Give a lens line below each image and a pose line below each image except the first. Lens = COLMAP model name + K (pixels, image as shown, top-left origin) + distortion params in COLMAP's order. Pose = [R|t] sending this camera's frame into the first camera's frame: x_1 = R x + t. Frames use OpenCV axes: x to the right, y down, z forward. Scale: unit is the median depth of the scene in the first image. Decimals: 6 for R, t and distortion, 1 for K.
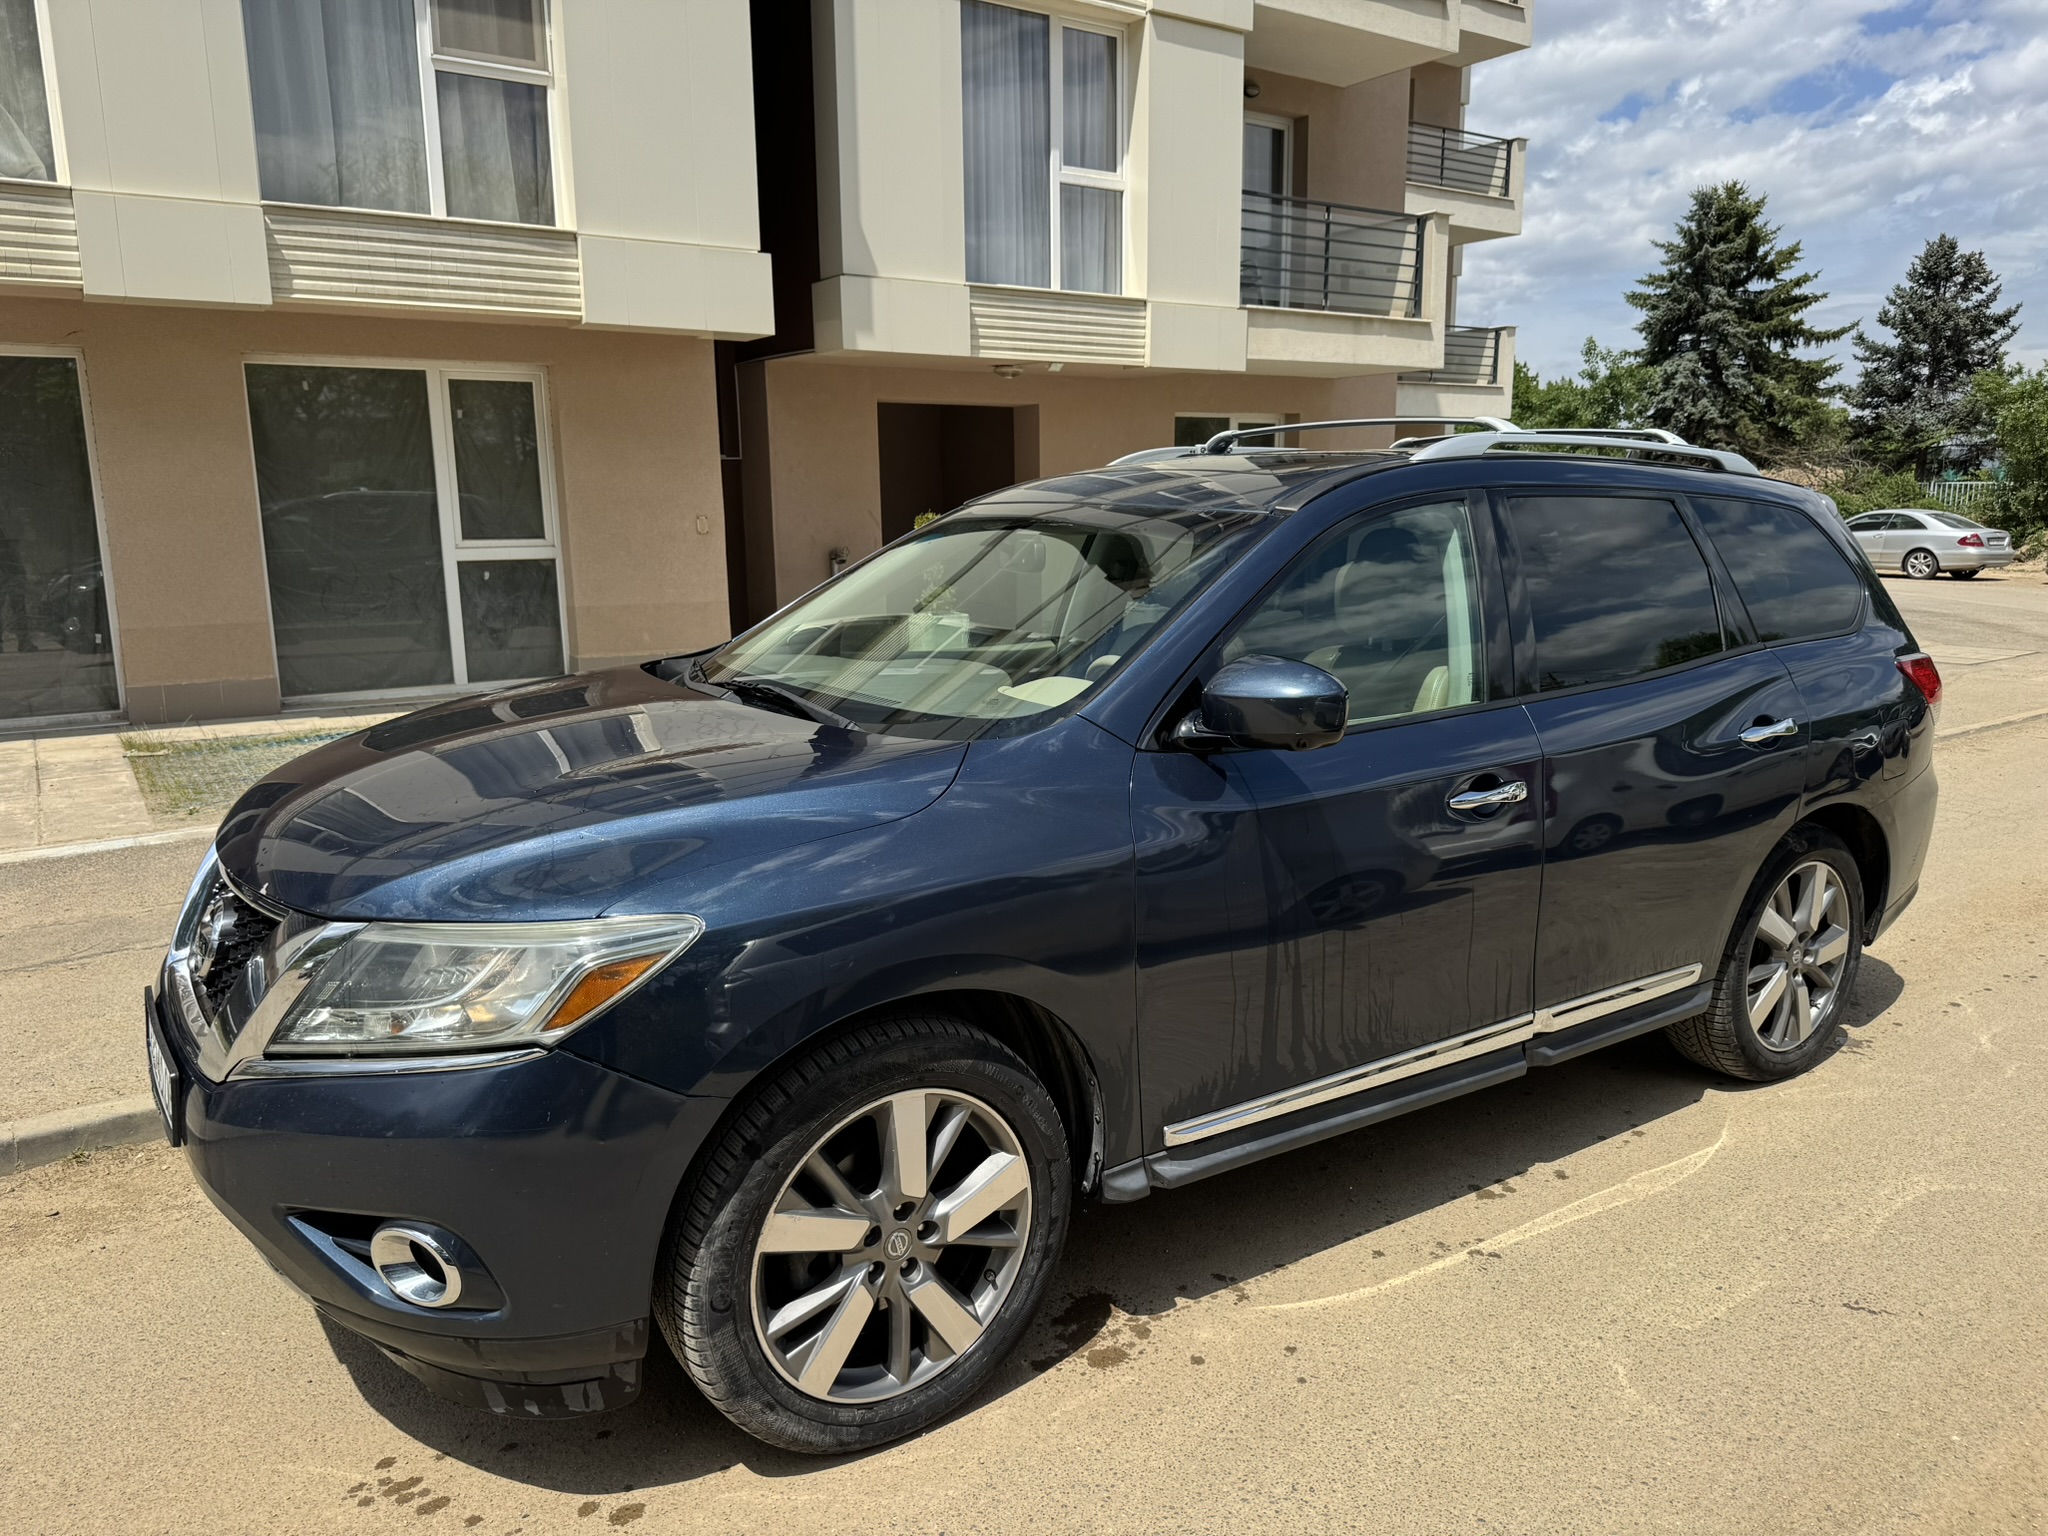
lens RADIAL K [[1394.4, 0, 1023.7], [0, 1394.4, 818.2], [0, 0, 1]] dist [-0.039383, 0.003770]
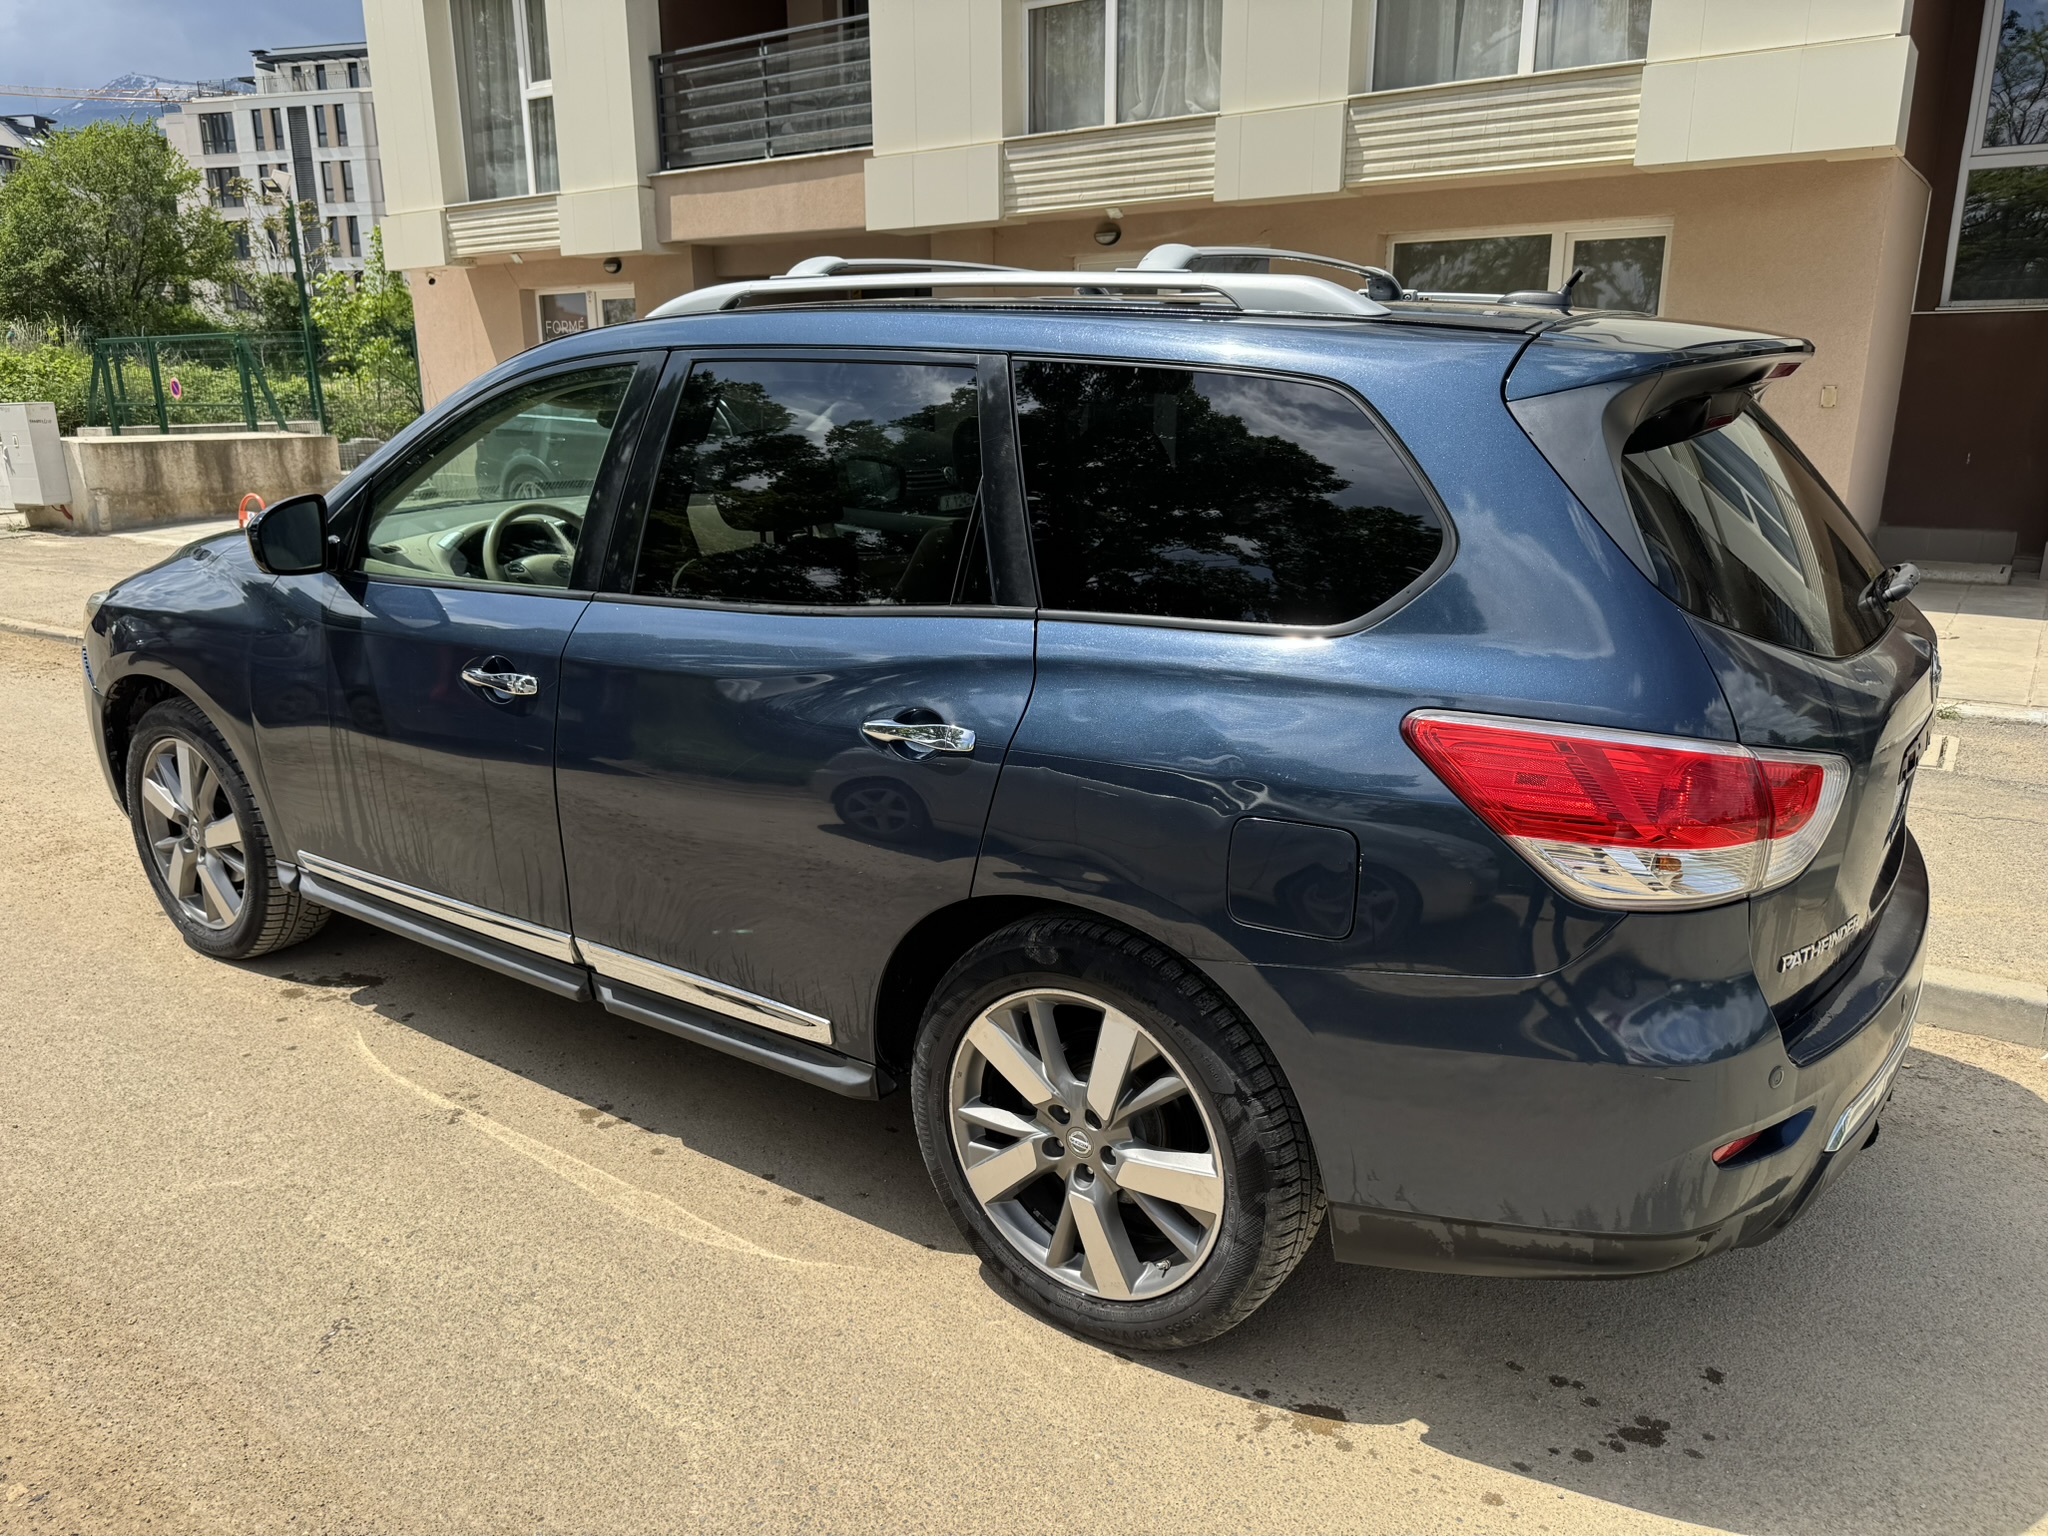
lens RADIAL K [[1440.9, 0, 1024.0], [0, 1440.9, 768.0], [0, 0, 1]] dist [0.008349, -0.003023]
pose [[0.367079, 0.241781, -0.898218, 0.792018], [-0.197715, 0.963844, 0.178645, -0.121692], [0.908935, 0.112014, 0.401610, 0.520488]]
